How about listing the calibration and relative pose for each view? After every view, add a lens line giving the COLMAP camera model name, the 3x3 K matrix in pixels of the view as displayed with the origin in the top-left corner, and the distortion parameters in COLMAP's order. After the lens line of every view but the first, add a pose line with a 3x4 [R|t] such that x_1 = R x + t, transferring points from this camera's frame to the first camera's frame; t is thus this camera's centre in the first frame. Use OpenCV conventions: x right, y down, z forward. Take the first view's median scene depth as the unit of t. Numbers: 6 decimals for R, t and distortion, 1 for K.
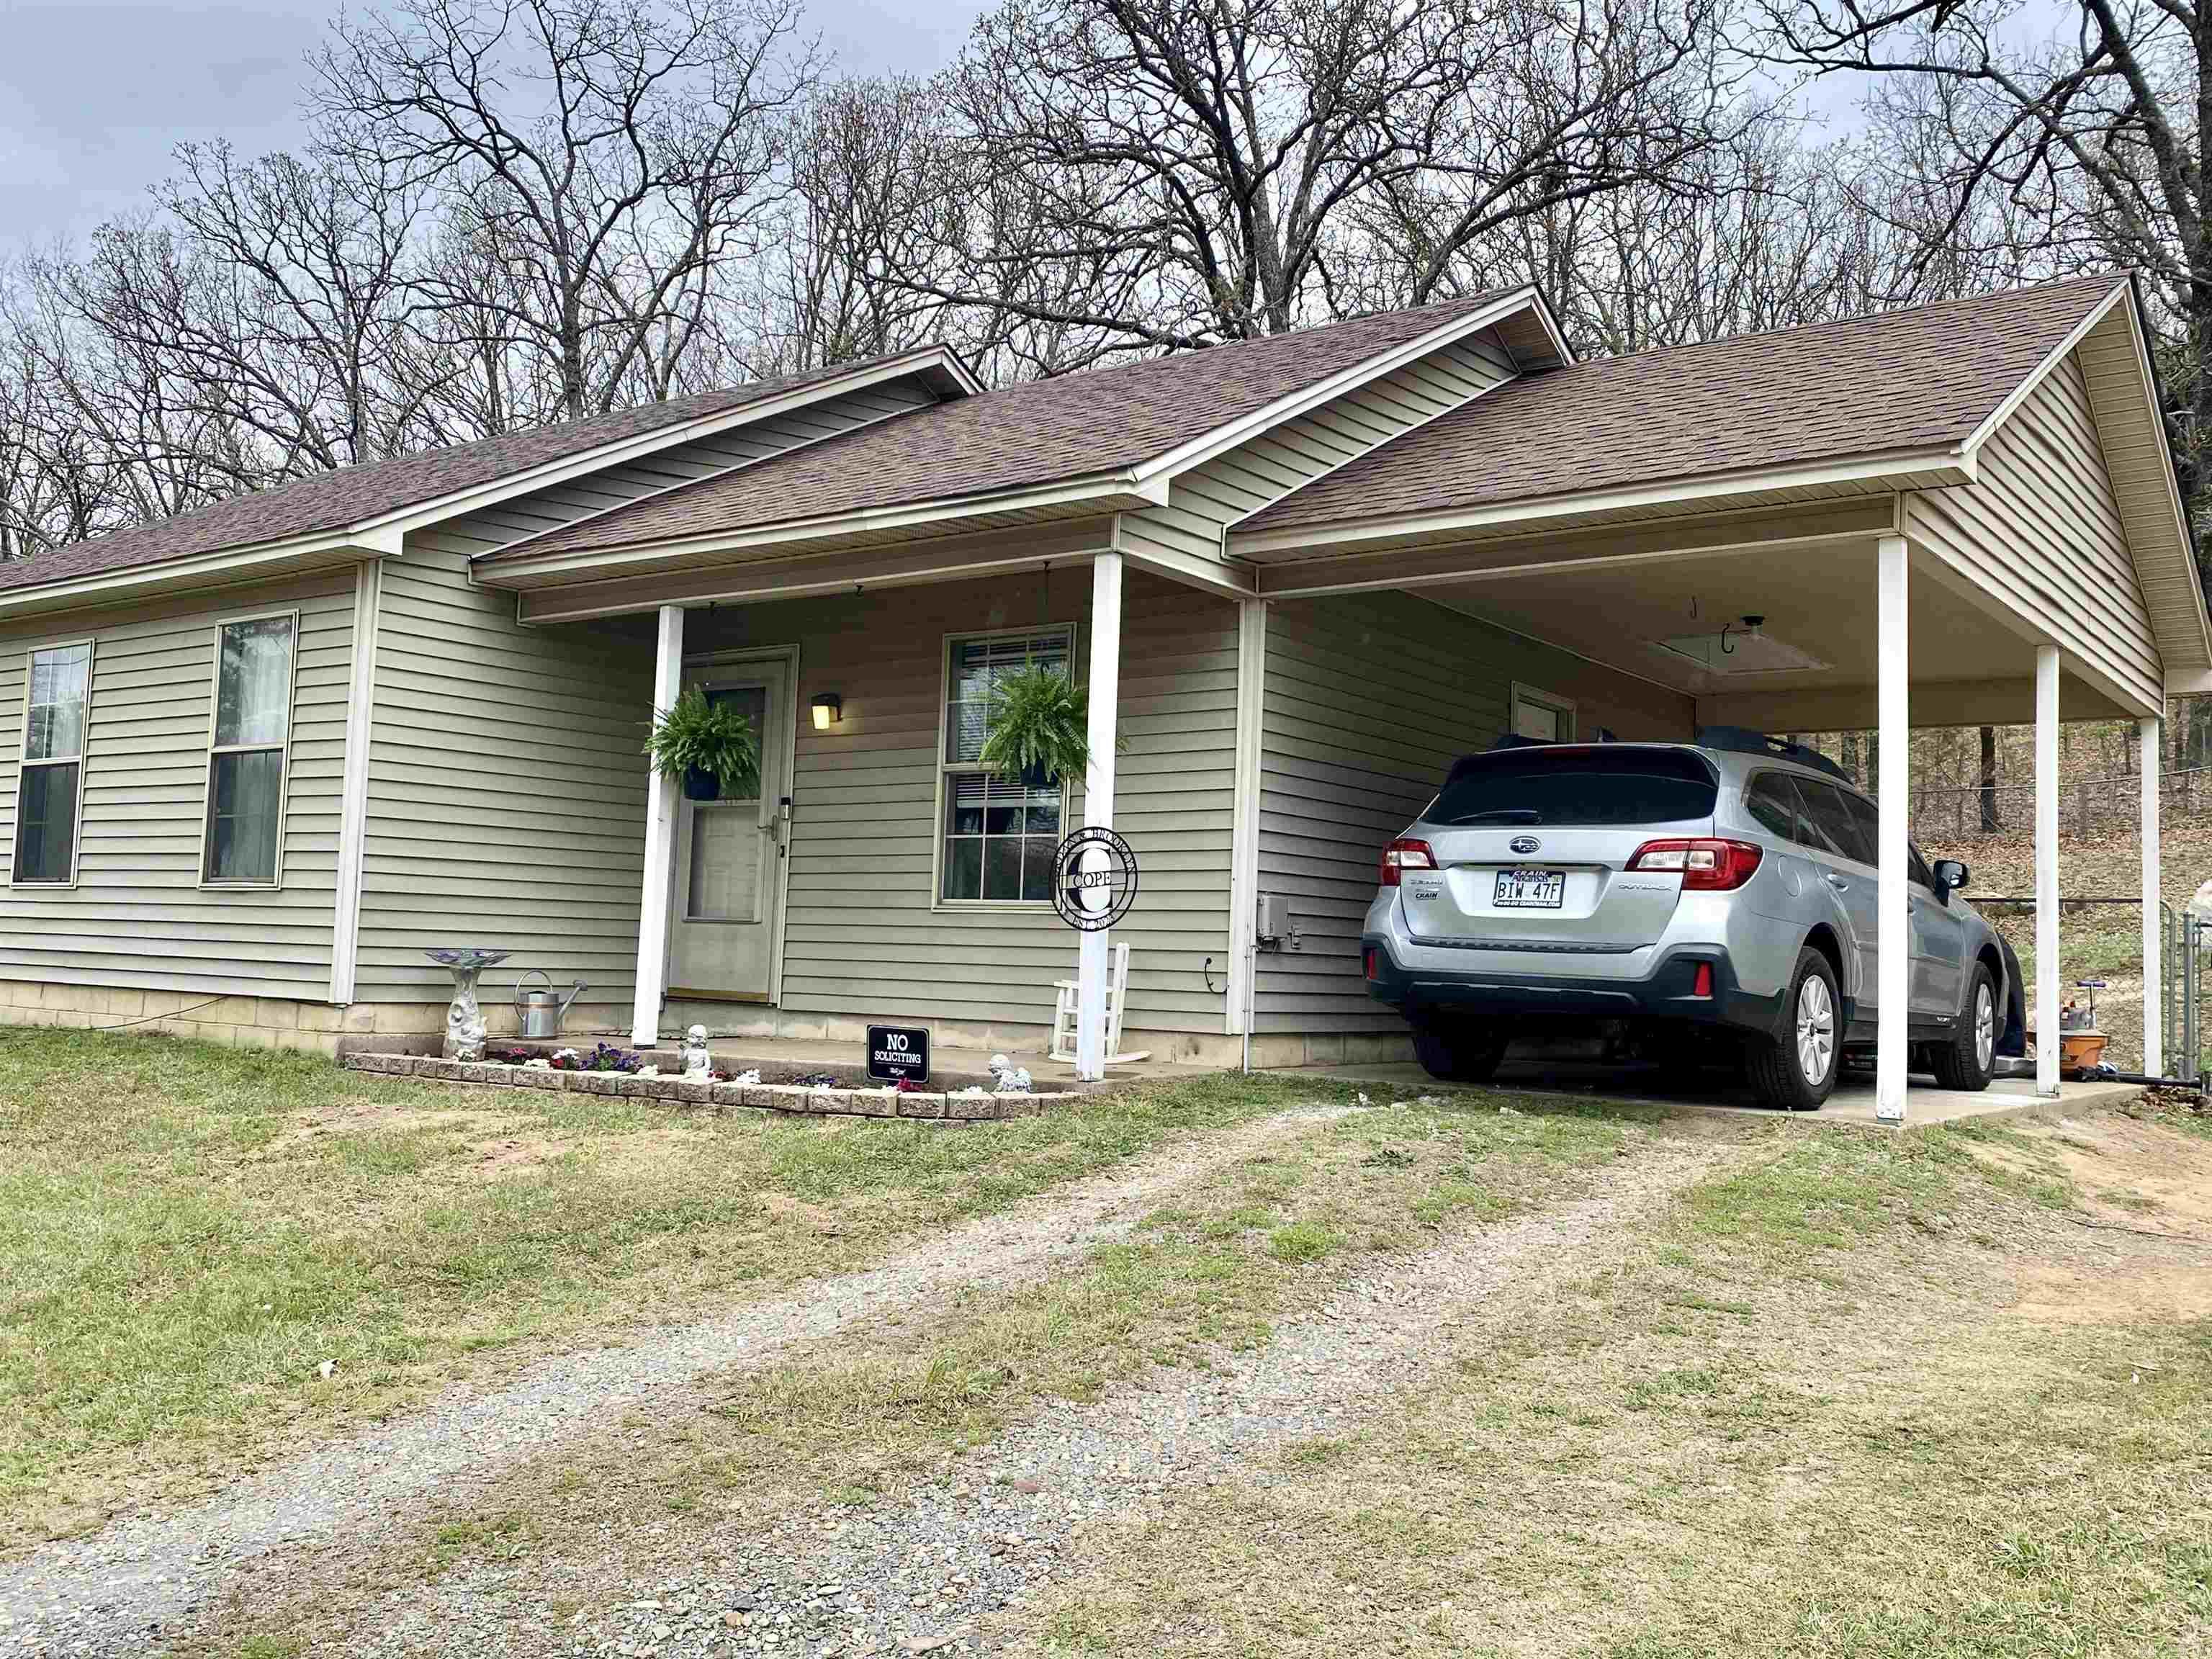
lens RADIAL K [[1947.1, 0, 1106.0], [0, 1947.1, 829.5], [0, 0, 1]] dist [0.136862, -0.295825]
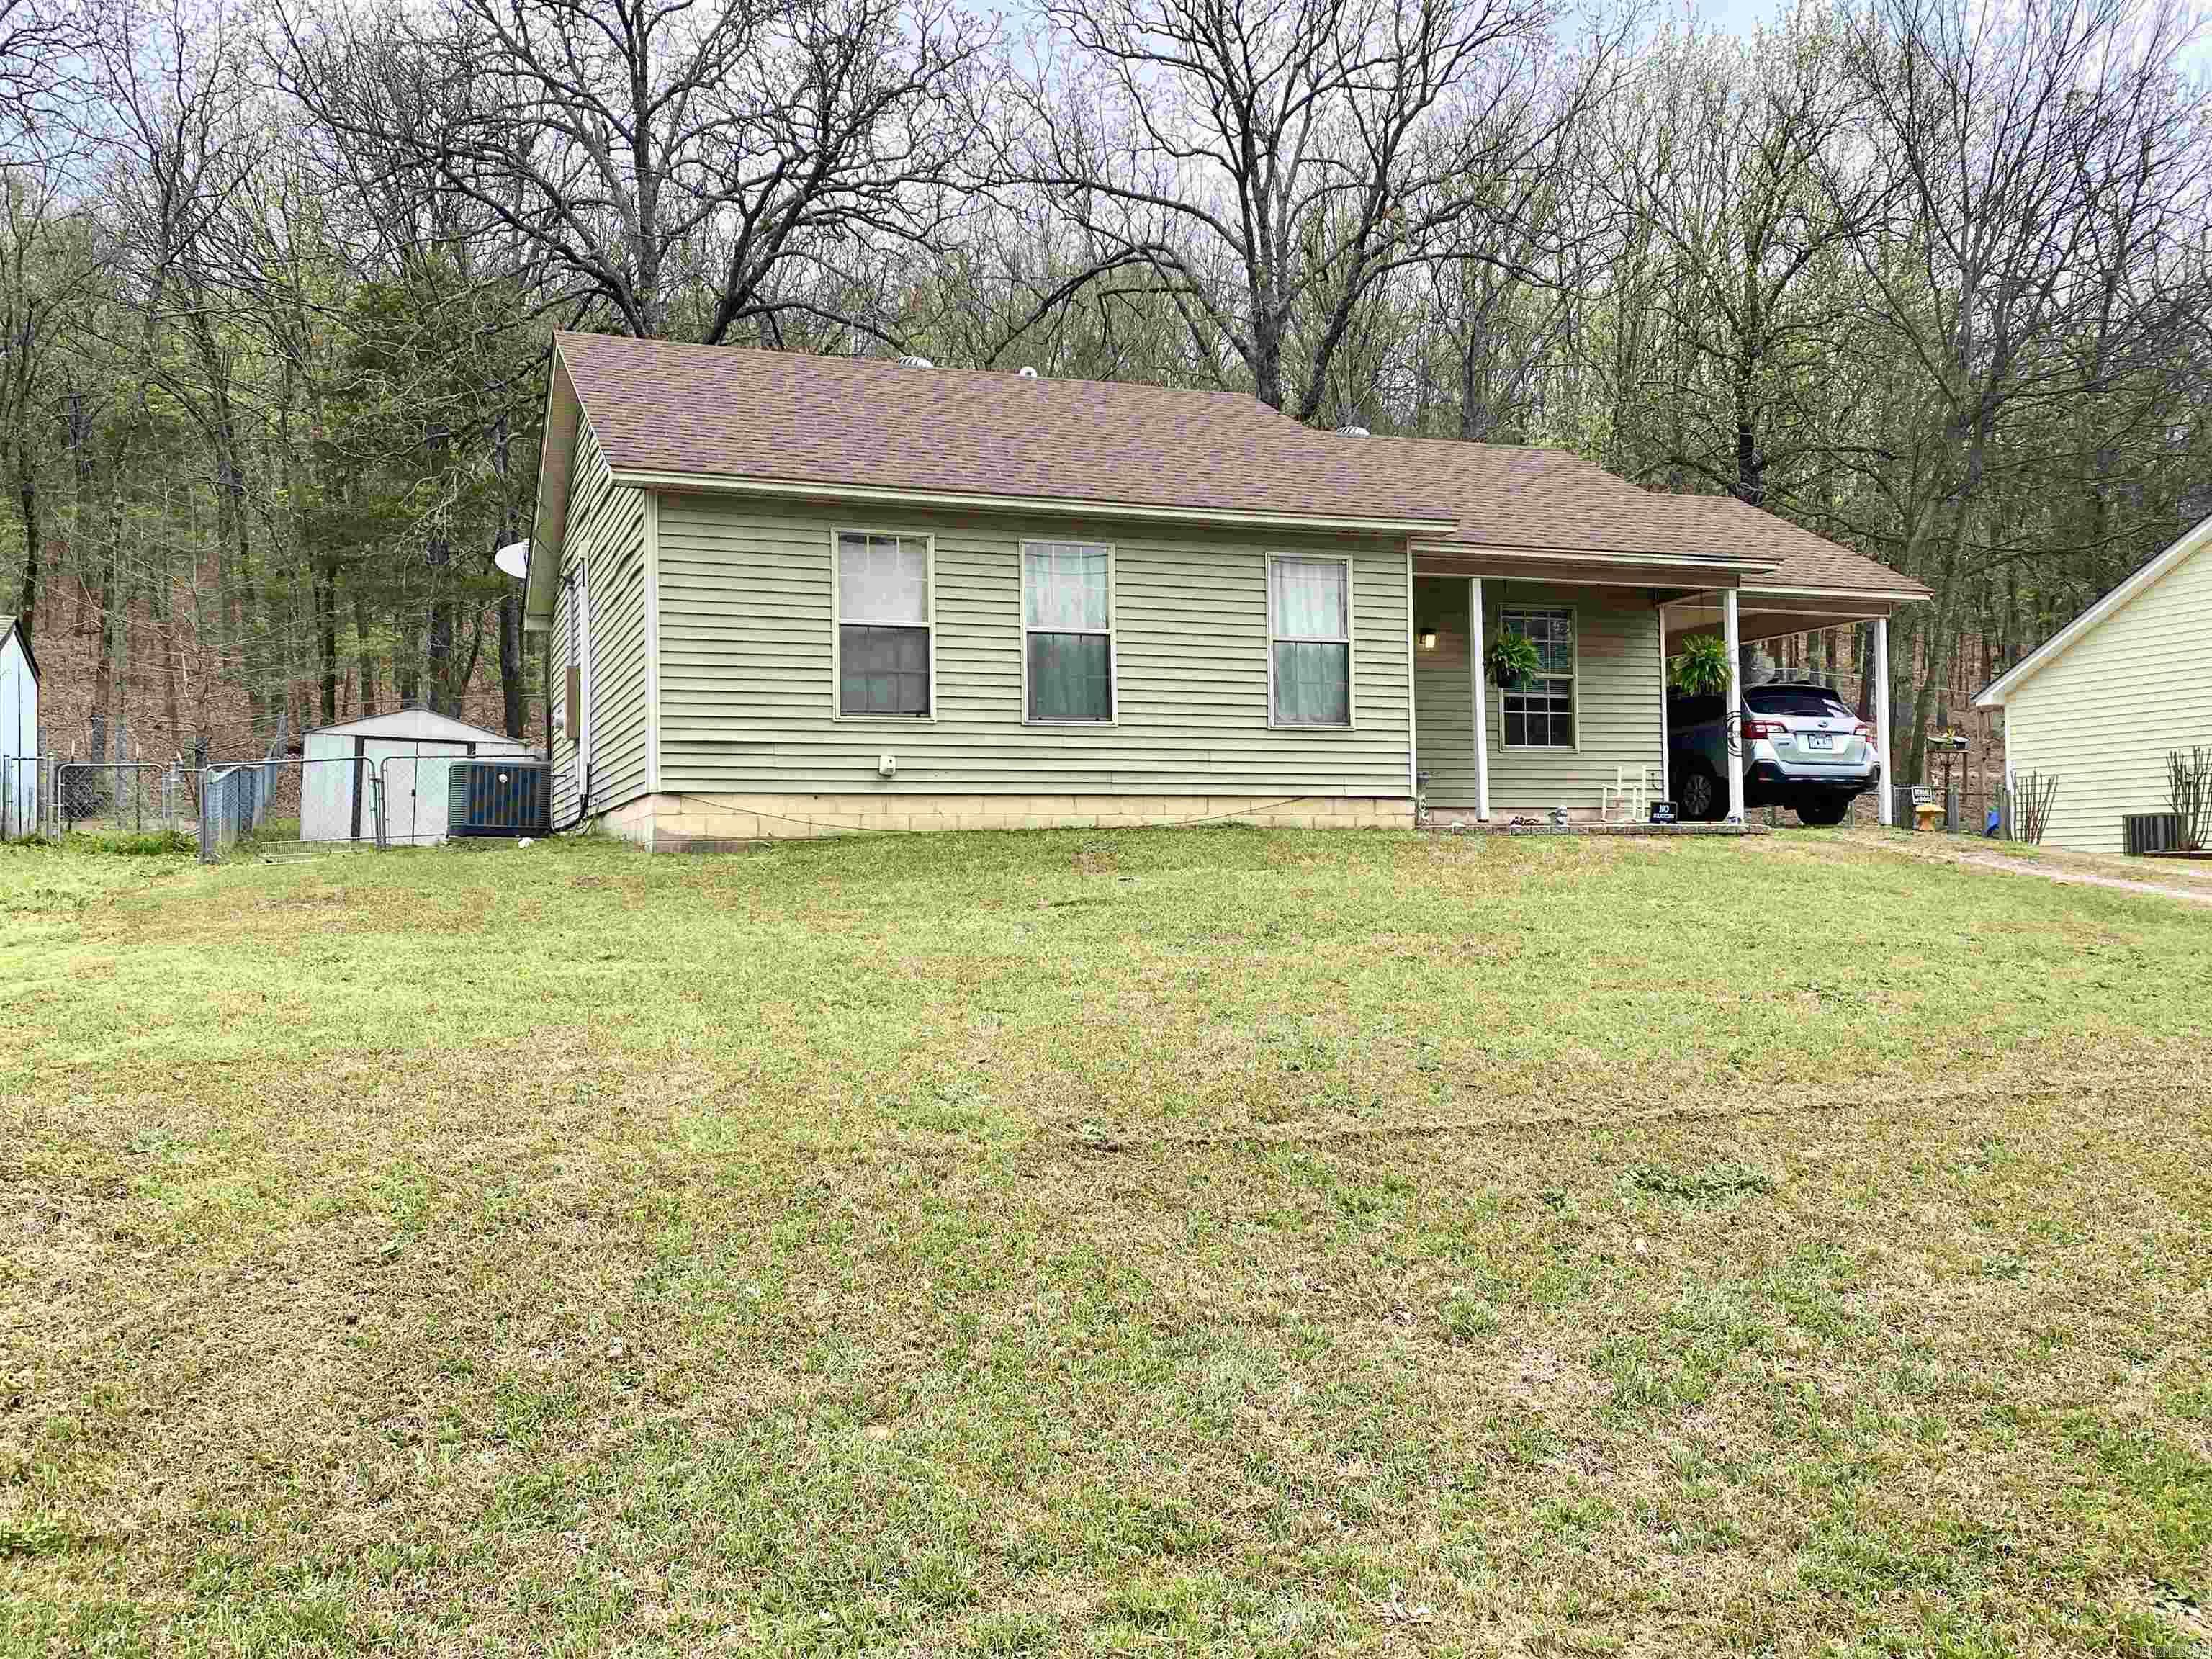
lens RADIAL K [[1947.1, 0, 1106.0], [0, 1947.1, 829.5], [0, 0, 1]] dist [0.136862, -0.295825]
pose [[0.534802, -0.015870, 0.844829, -1.955567], [-0.028191, 0.998932, 0.036611, 0.061172], [-0.844507, -0.043396, 0.533783, 0.320934]]
